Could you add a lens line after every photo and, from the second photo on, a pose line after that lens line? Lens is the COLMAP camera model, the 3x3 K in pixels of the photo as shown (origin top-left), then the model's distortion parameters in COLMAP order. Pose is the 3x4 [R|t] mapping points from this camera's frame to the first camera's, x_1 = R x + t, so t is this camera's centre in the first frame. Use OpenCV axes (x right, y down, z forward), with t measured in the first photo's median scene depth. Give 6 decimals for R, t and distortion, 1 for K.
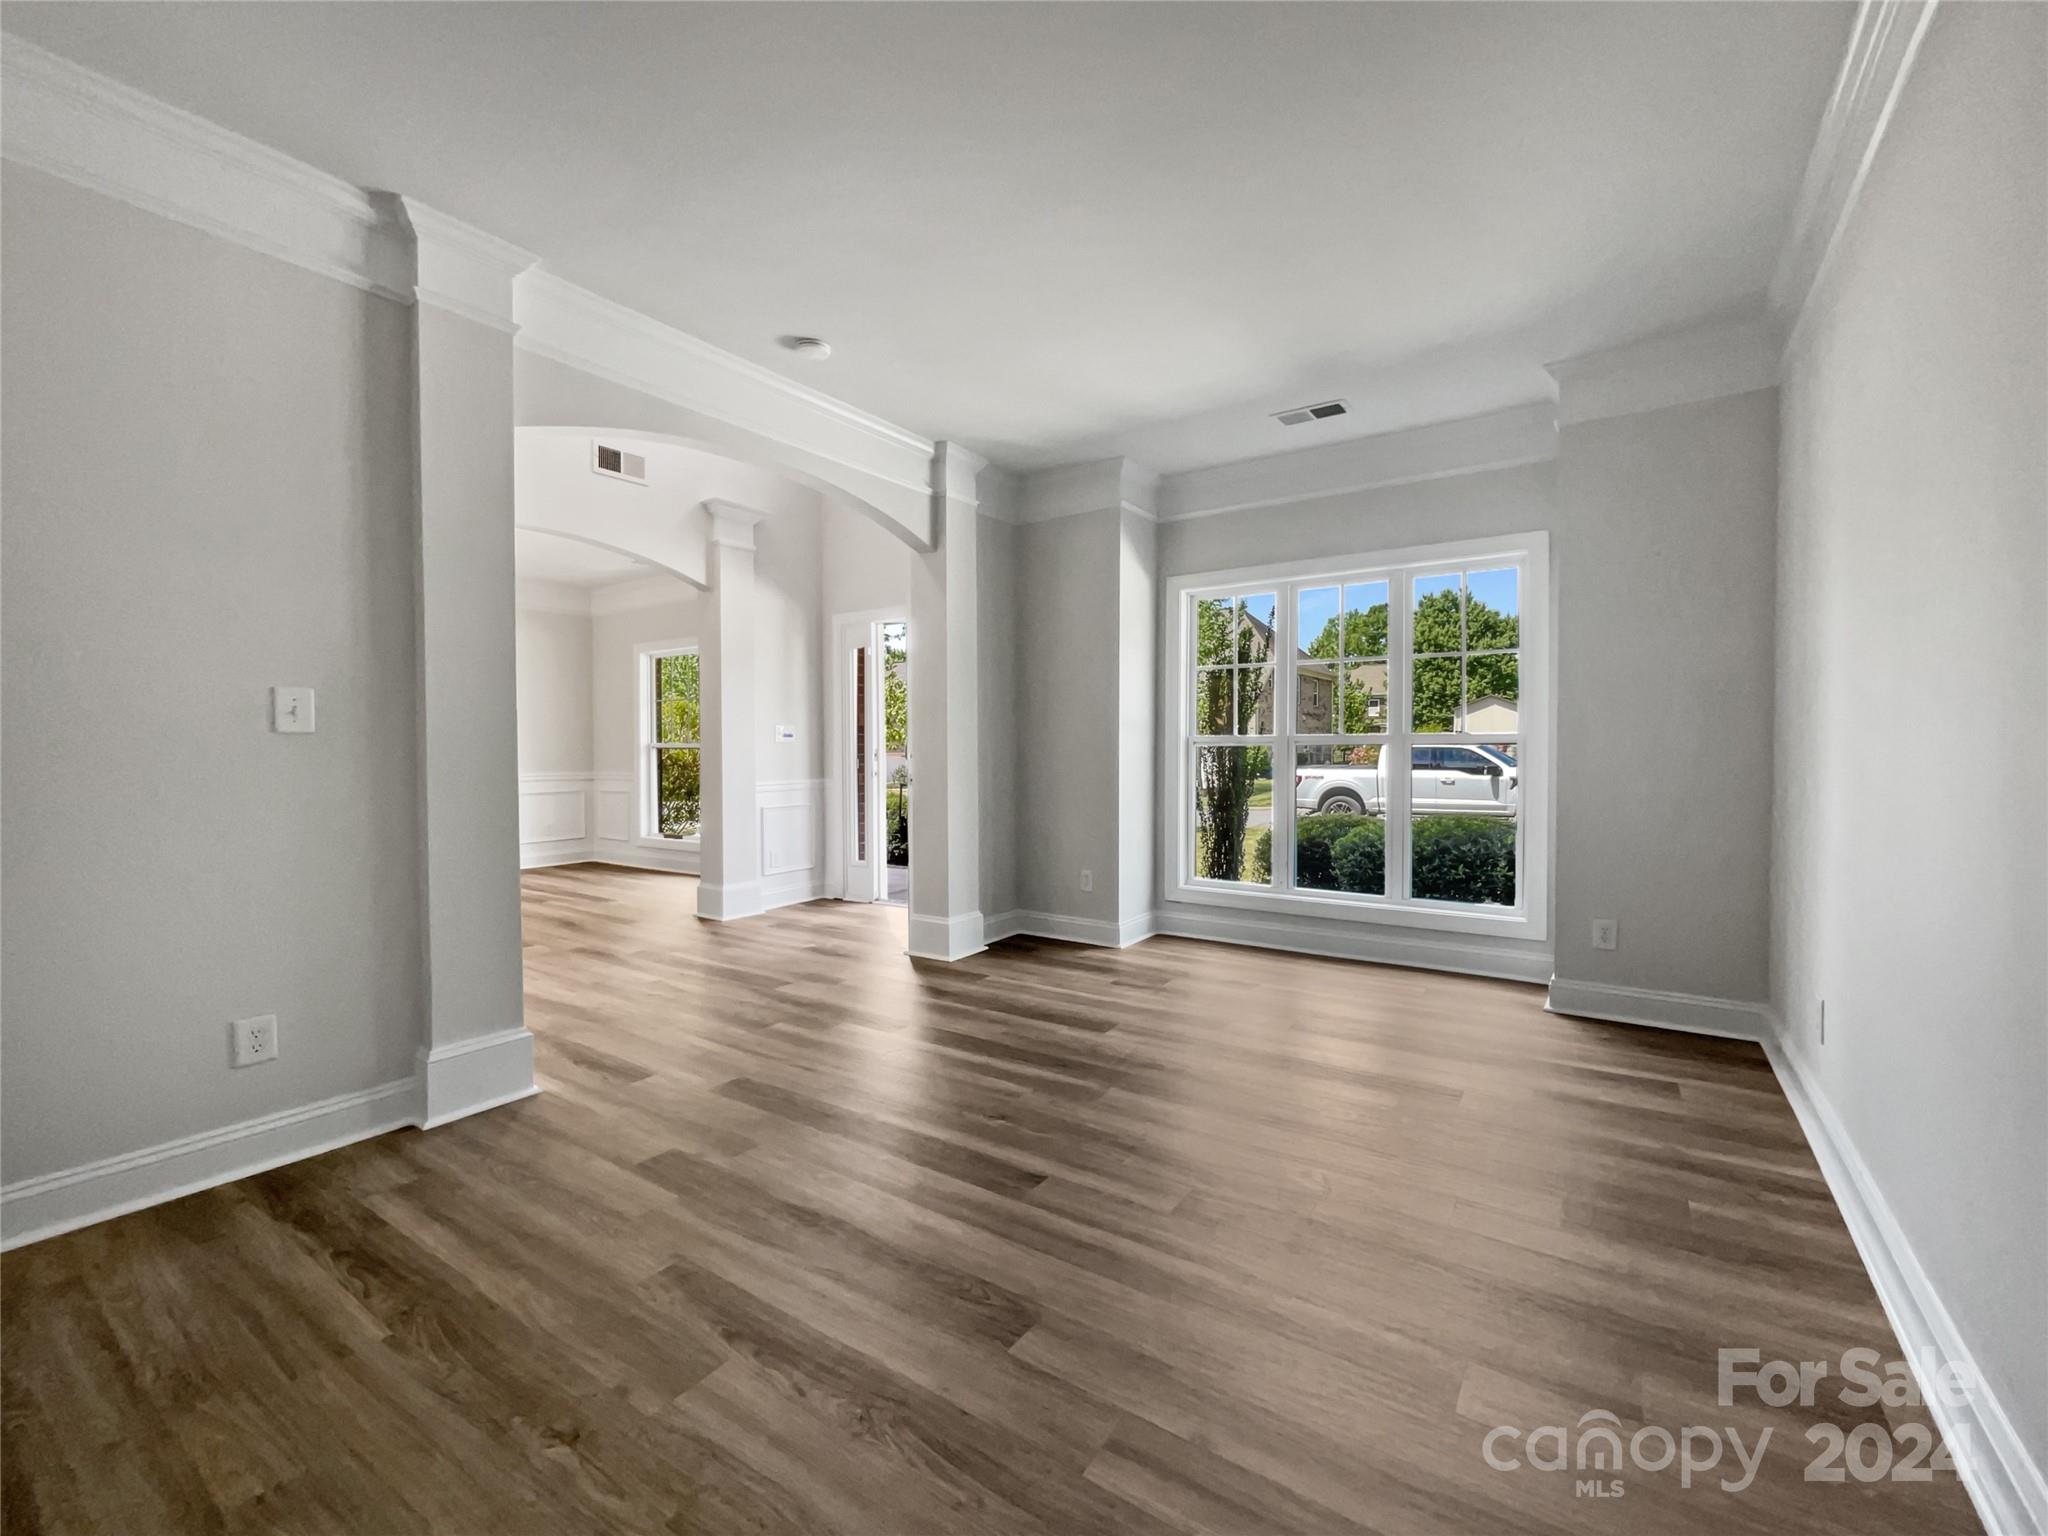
lens RADIAL K [[840.2, 0, 1028.4], [0, 840.2, 760.1], [0, 0, 1]] dist [-0.001789, 0.000834]
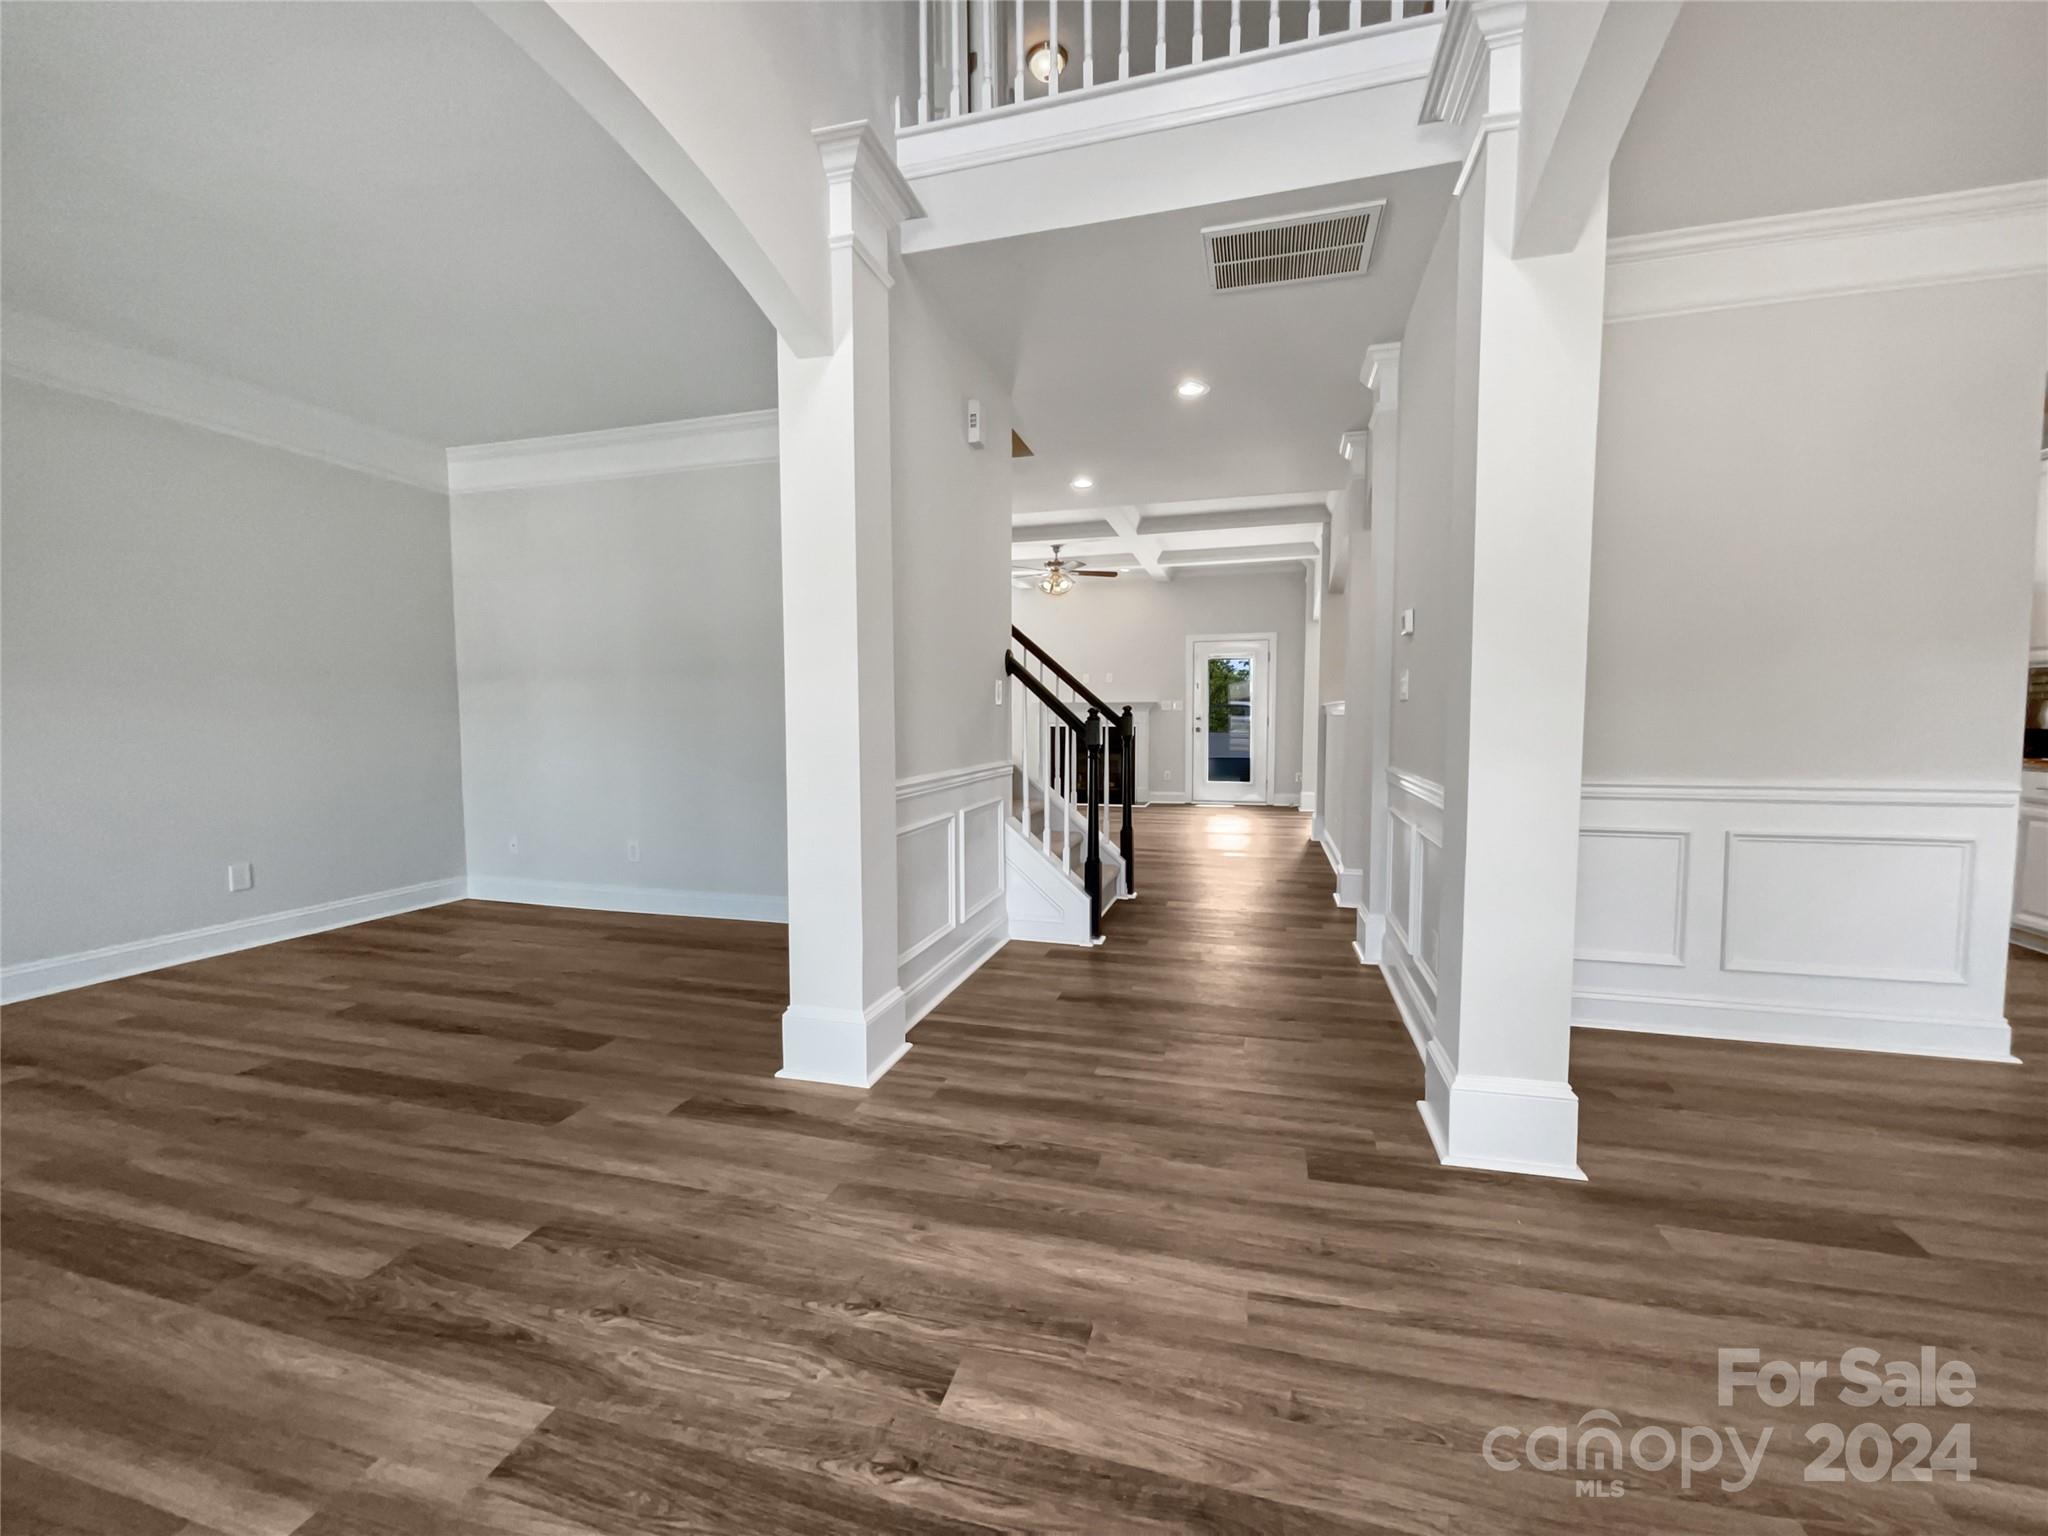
lens RADIAL K [[840.2, 0, 1027.5], [0, 840.2, 757.1], [0, 0, 1]] dist [-0.001789, 0.000834]
pose [[-0.947807, 0.031495, -0.317287, -0.489245], [0.003909, 0.996183, 0.087207, -0.046672], [0.318822, 0.081415, -0.944311, 1.735817]]
